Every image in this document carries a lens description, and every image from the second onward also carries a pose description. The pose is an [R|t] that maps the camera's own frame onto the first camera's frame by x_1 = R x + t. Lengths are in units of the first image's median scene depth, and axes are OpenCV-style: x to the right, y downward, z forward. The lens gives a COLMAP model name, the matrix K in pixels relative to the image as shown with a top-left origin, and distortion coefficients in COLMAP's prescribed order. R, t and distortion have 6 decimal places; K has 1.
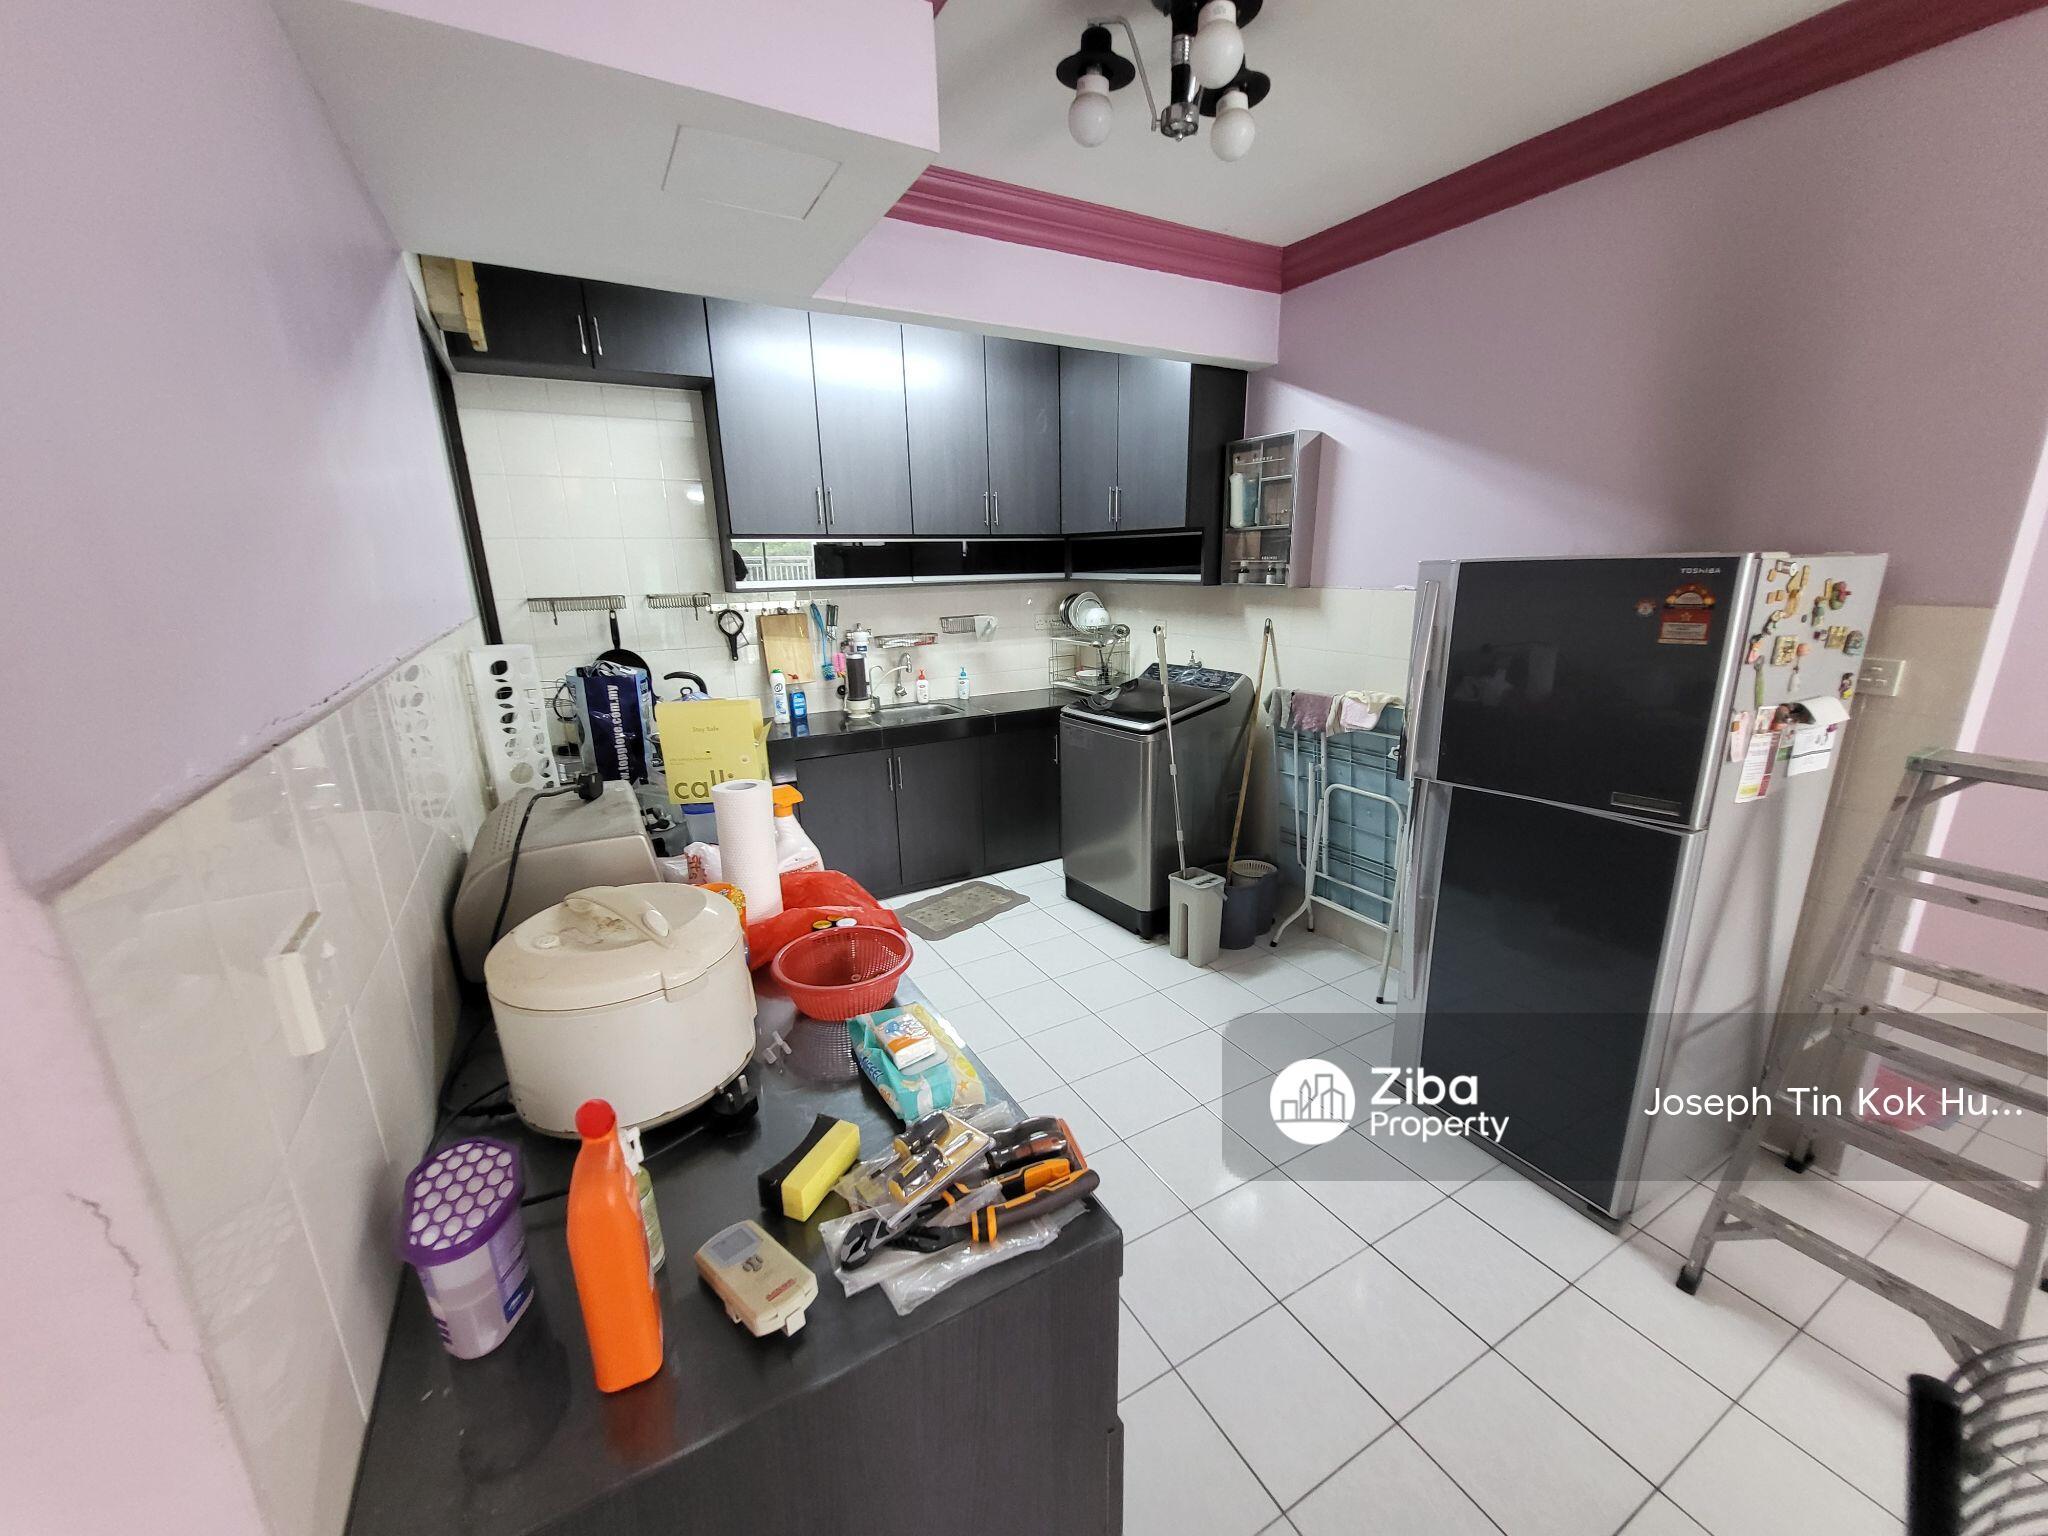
lens RADIAL K [[806.7, 0, 1037.9], [0, 806.7, 782.7], [0, 0, 1]] dist [0.008526, 0.000339]
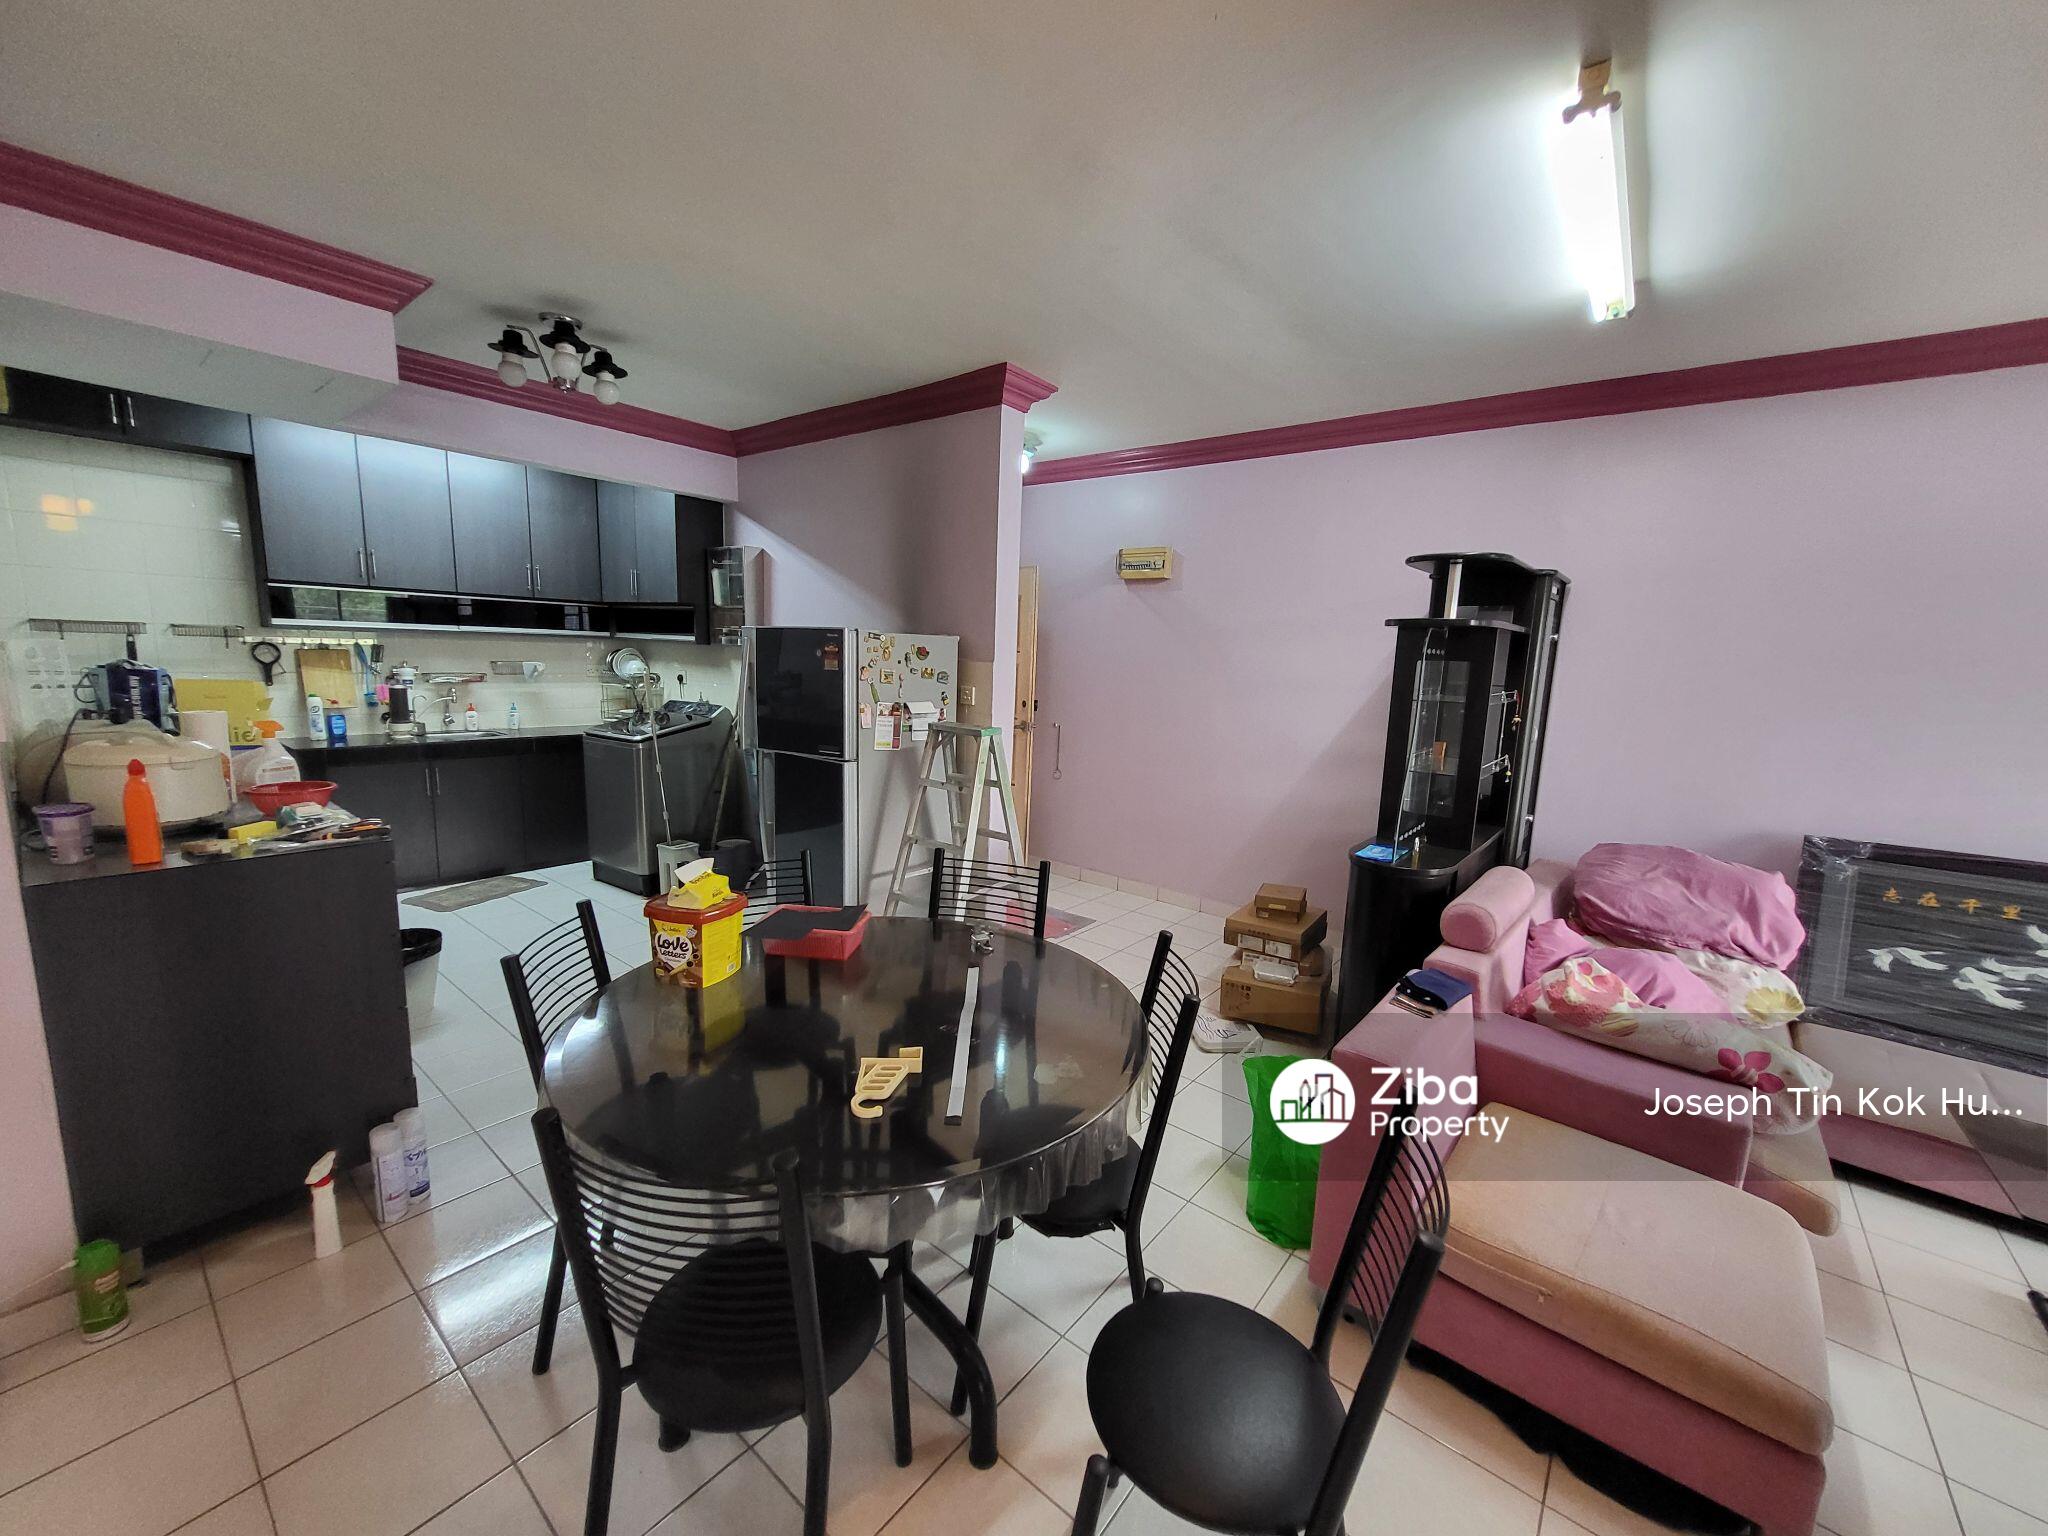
lens RADIAL K [[806.7, 0, 1025.8], [0, 806.7, 778.7], [0, 0, 1]] dist [0.008526, 0.000339]
pose [[0.933799, -0.003028, 0.357785, 0.215005], [0.040968, 0.994292, -0.098509, 0.137027], [-0.355445, 0.106645, 0.928593, -0.441820]]
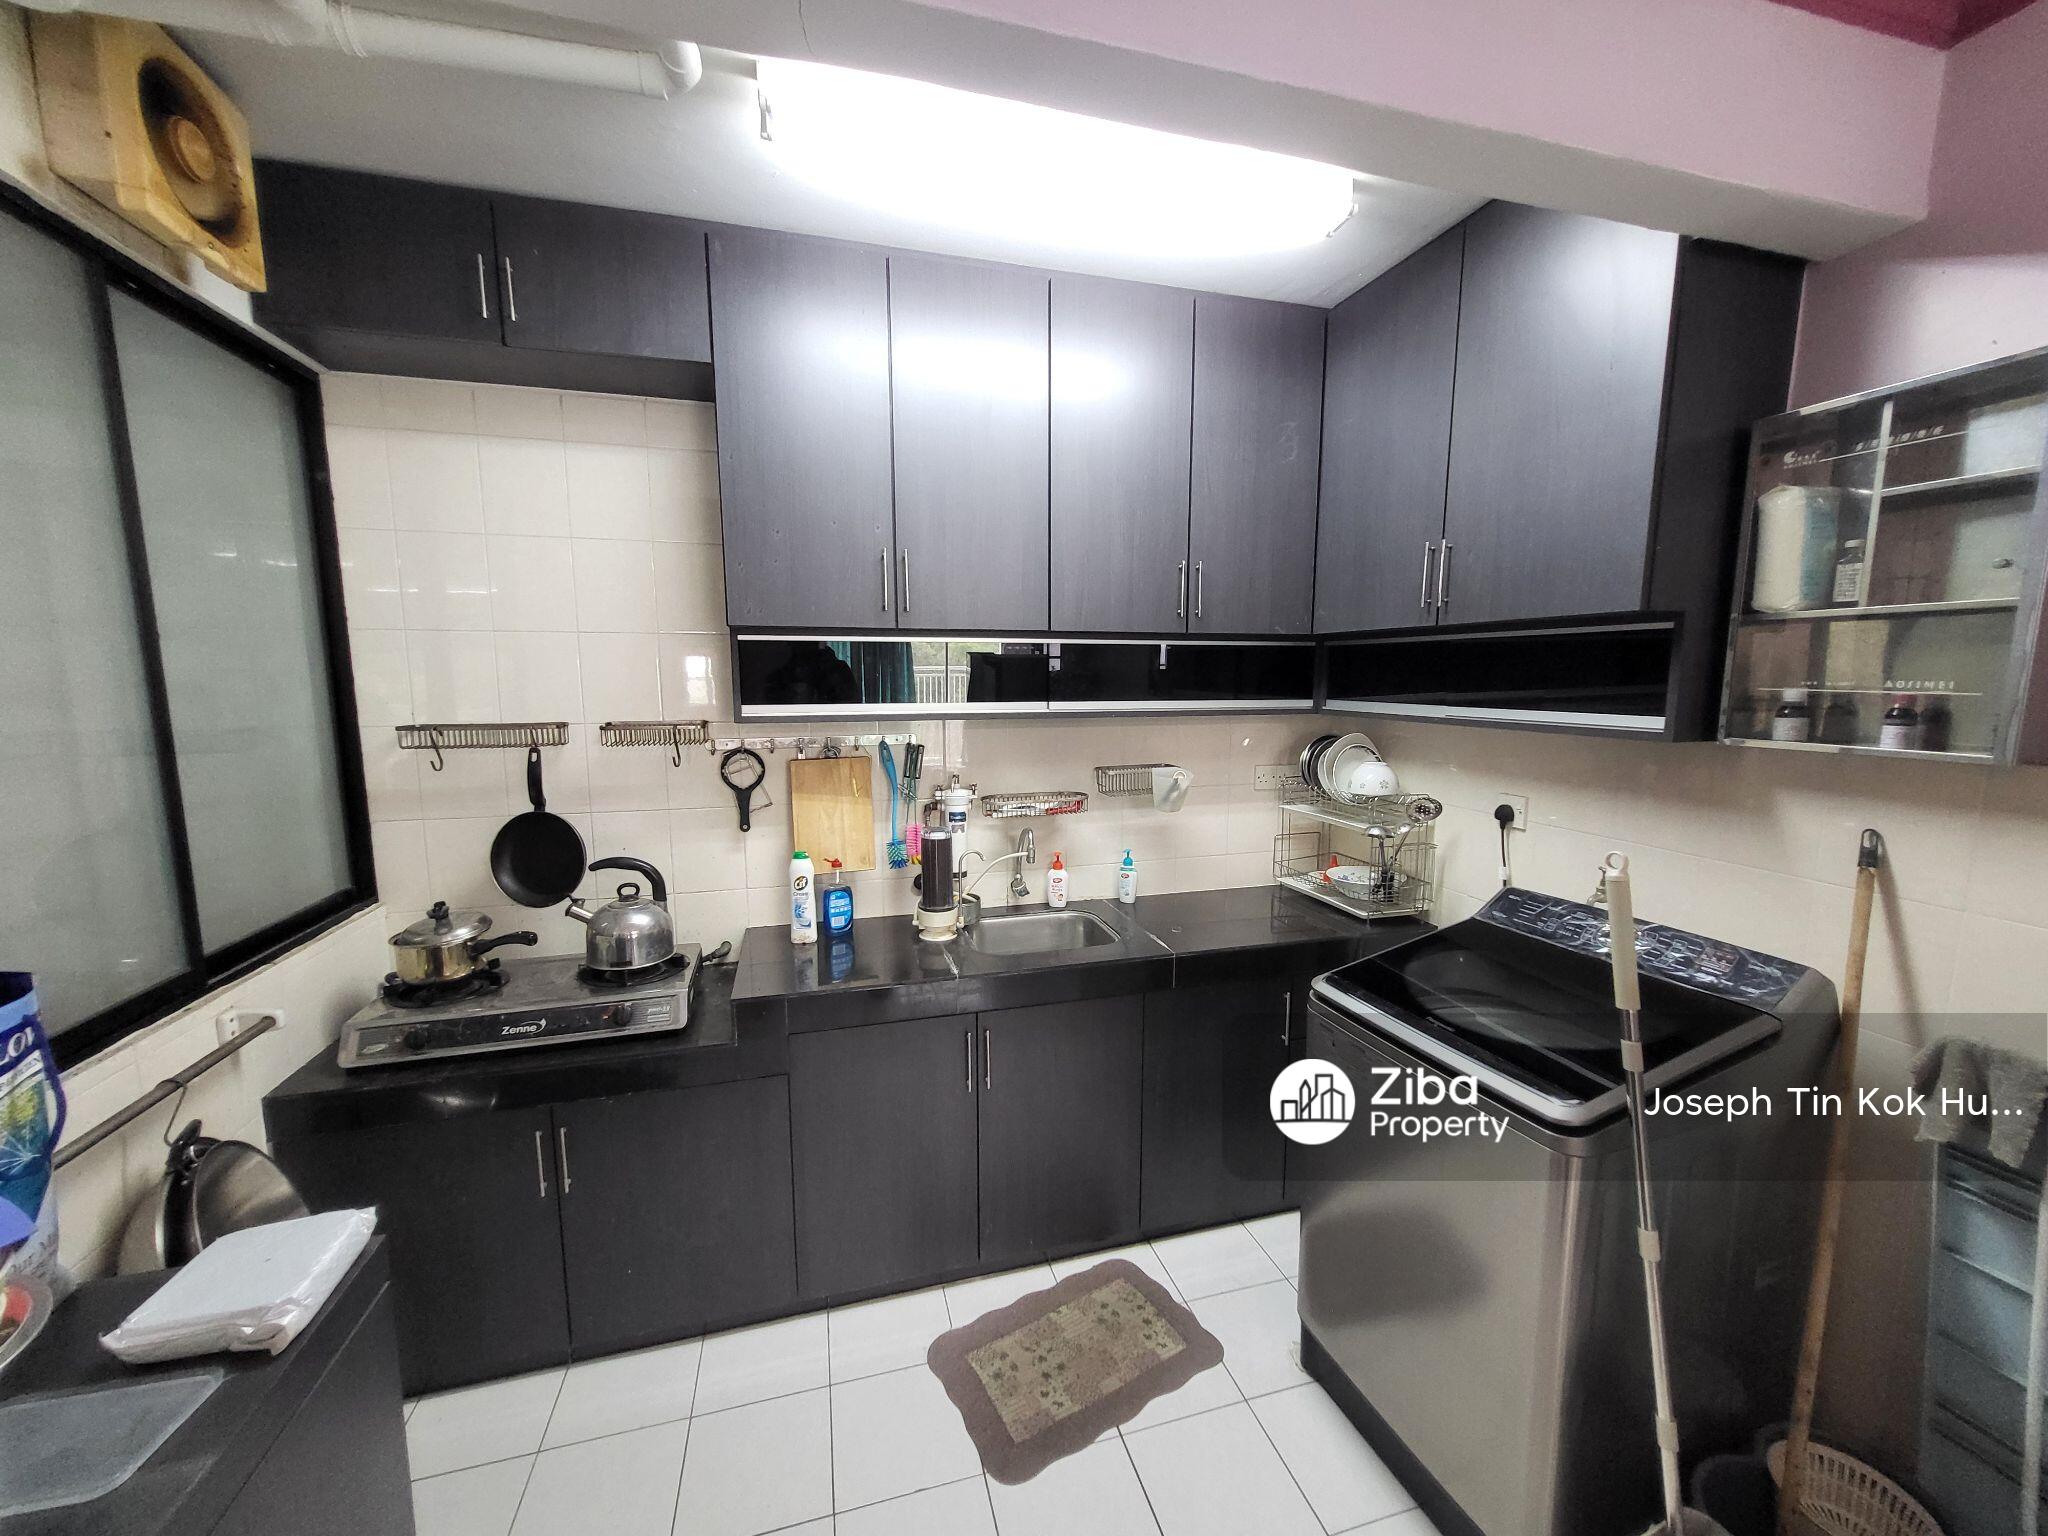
lens RADIAL K [[806.7, 0, 1036.4], [0, 806.7, 785.8], [0, 0, 1]] dist [0.008526, 0.000339]
pose [[0.968167, 0.050726, -0.245111, -0.016670], [-0.082409, 0.989252, -0.120783, -0.126903], [0.236350, 0.137138, 0.961942, 0.455013]]
